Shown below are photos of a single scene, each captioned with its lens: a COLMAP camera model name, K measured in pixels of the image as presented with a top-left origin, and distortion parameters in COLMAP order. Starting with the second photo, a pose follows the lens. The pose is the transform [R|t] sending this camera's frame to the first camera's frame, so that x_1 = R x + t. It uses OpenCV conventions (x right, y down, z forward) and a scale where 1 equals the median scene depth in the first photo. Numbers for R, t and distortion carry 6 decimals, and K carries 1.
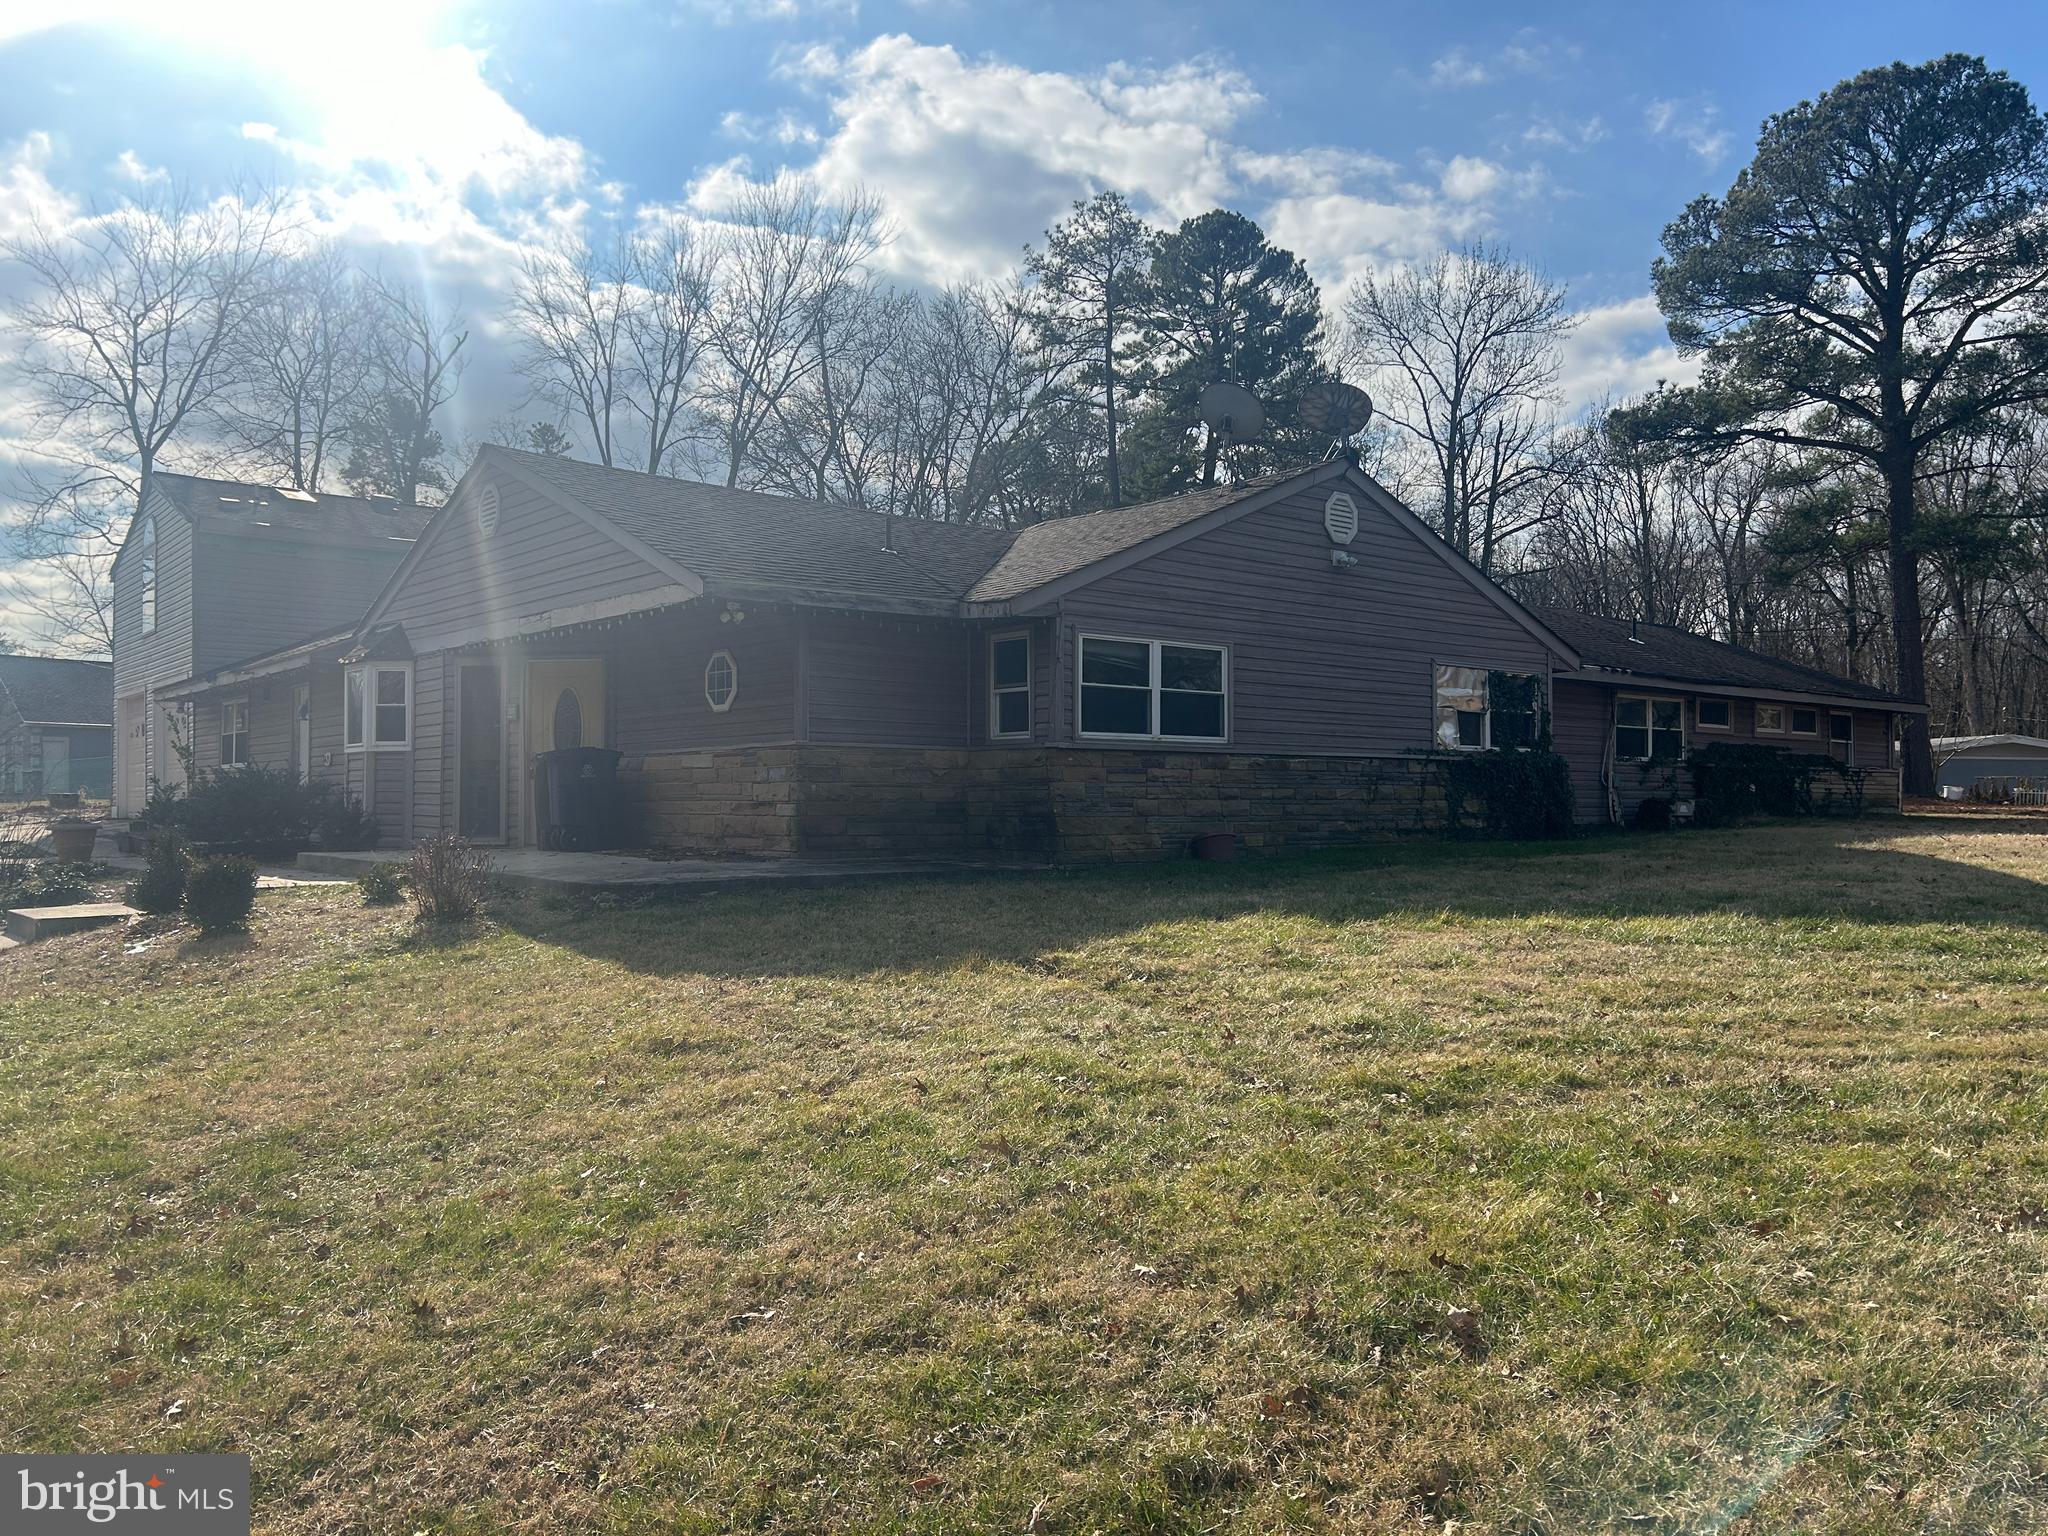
lens RADIAL K [[1550.7, 0, 1024.1], [0, 1550.7, 768.7], [0, 0, 1]] dist [0.041215, -0.036830]
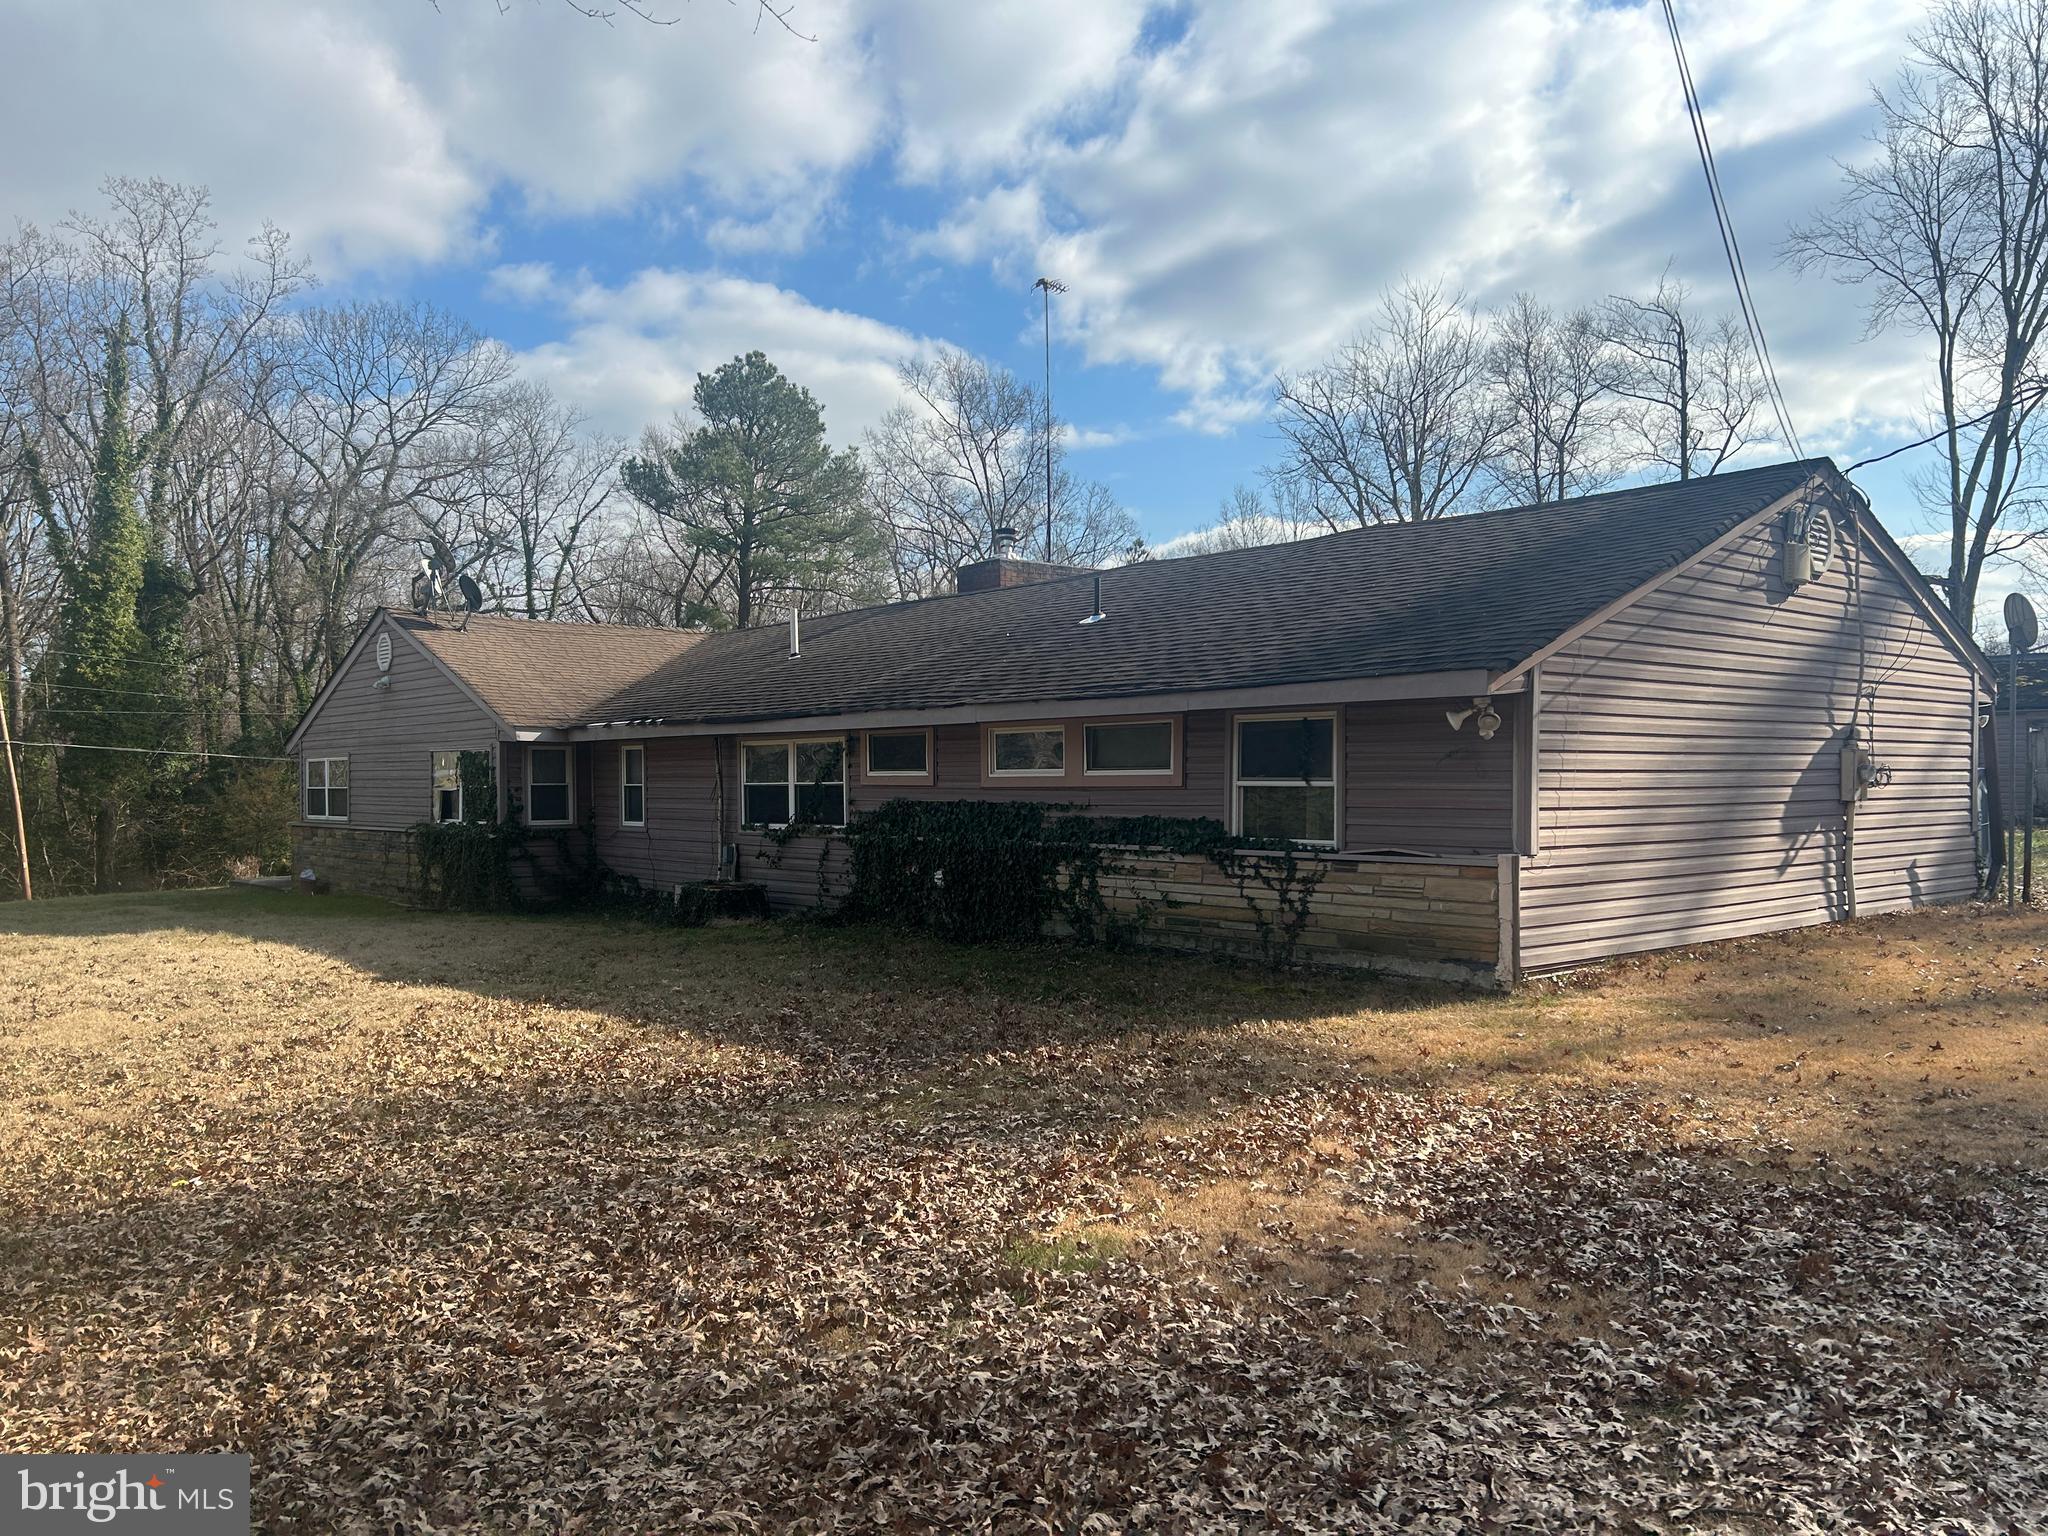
lens RADIAL K [[1550.7, 0, 1024.2], [0, 1550.7, 770.0], [0, 0, 1]] dist [0.041215, -0.036830]
pose [[0.012204, 0.005698, -0.999909, 1.120432], [0.041932, 0.999101, 0.006205, -0.032421], [0.999046, -0.042004, 0.011954, 1.089544]]
